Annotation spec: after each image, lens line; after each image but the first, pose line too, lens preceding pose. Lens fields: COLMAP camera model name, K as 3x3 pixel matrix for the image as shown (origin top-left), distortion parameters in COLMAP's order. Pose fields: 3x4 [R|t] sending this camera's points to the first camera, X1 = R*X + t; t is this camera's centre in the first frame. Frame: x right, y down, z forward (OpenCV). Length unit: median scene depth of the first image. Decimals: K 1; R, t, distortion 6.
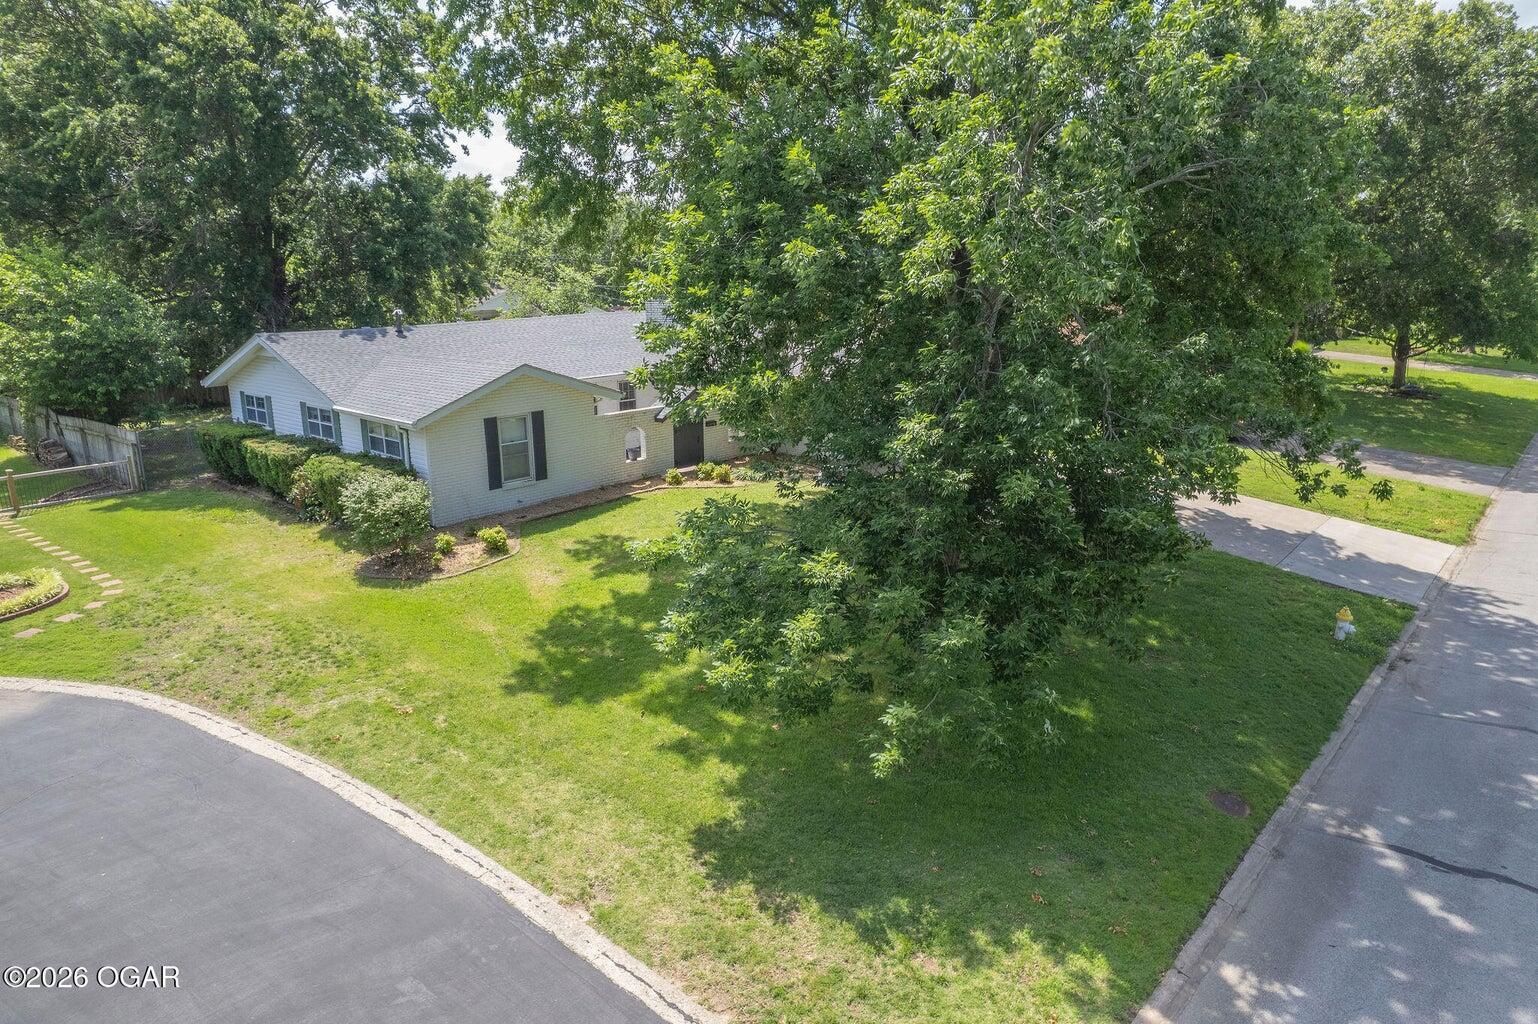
lens RADIAL K [[992.7, 0, 769.0], [0, 992.7, 512.0], [0, 0, 1]] dist [-0.002921, 0.001097]
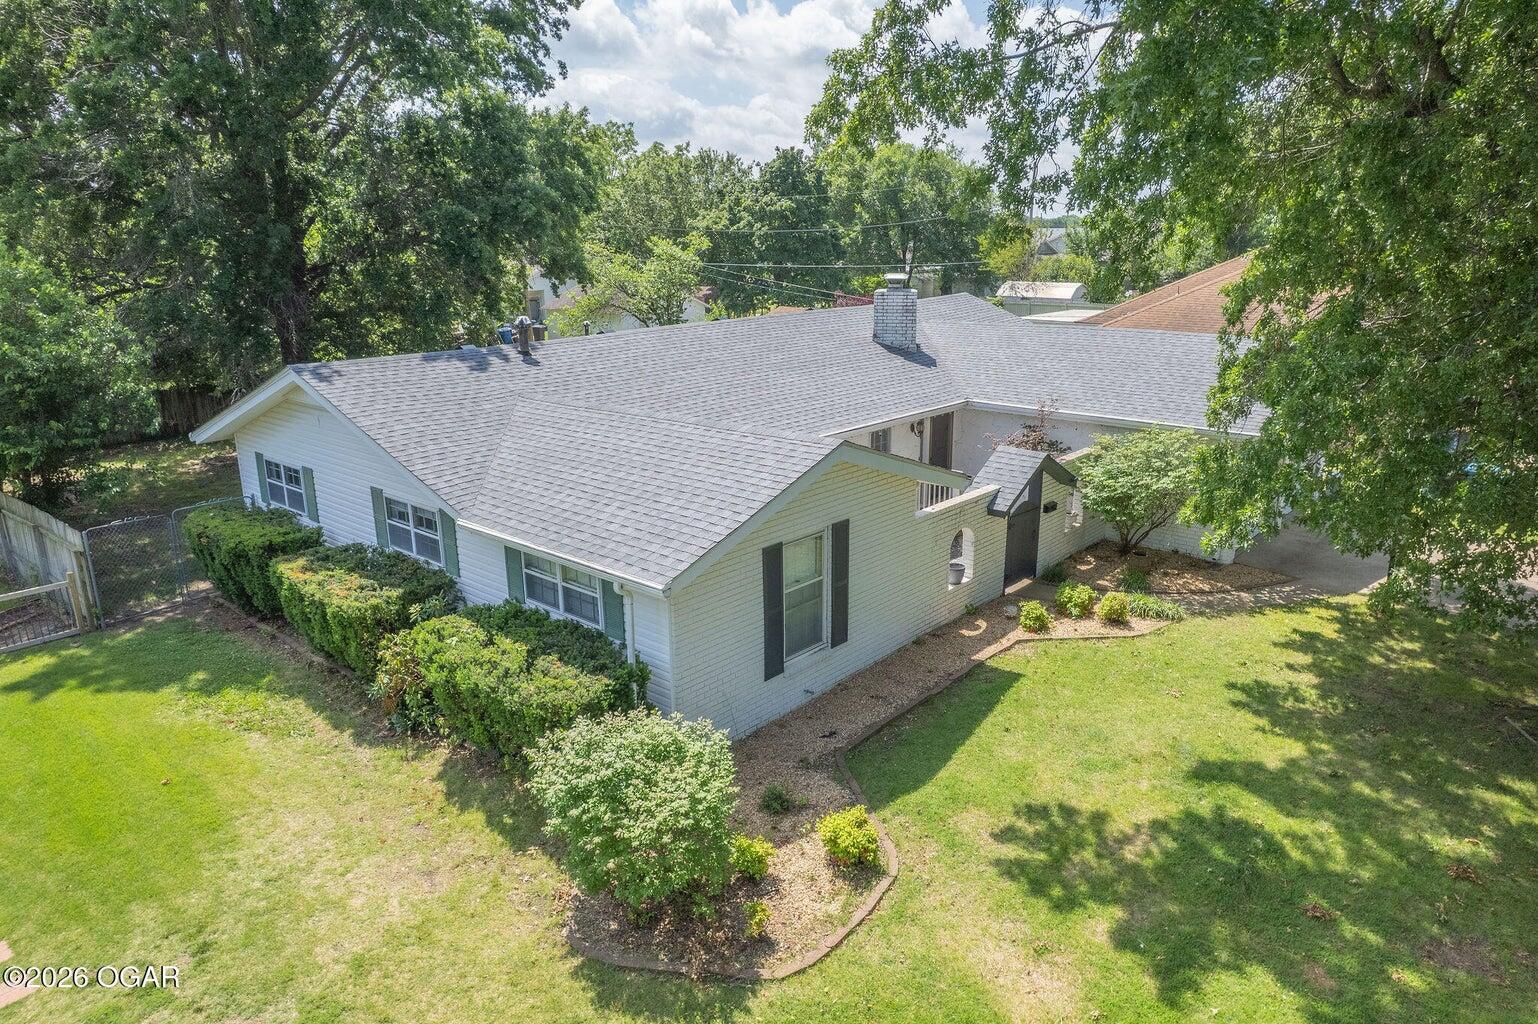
lens RADIAL K [[980.0, 0, 777.2], [0, 980.0, 534.1], [0, 0, 1]] dist [-0.016622, -0.002859]
pose [[0.999595, -0.005595, 0.027890, -0.240701], [0.004145, 0.998649, 0.051801, -0.104299], [-0.028143, -0.051665, 0.998268, 0.410402]]
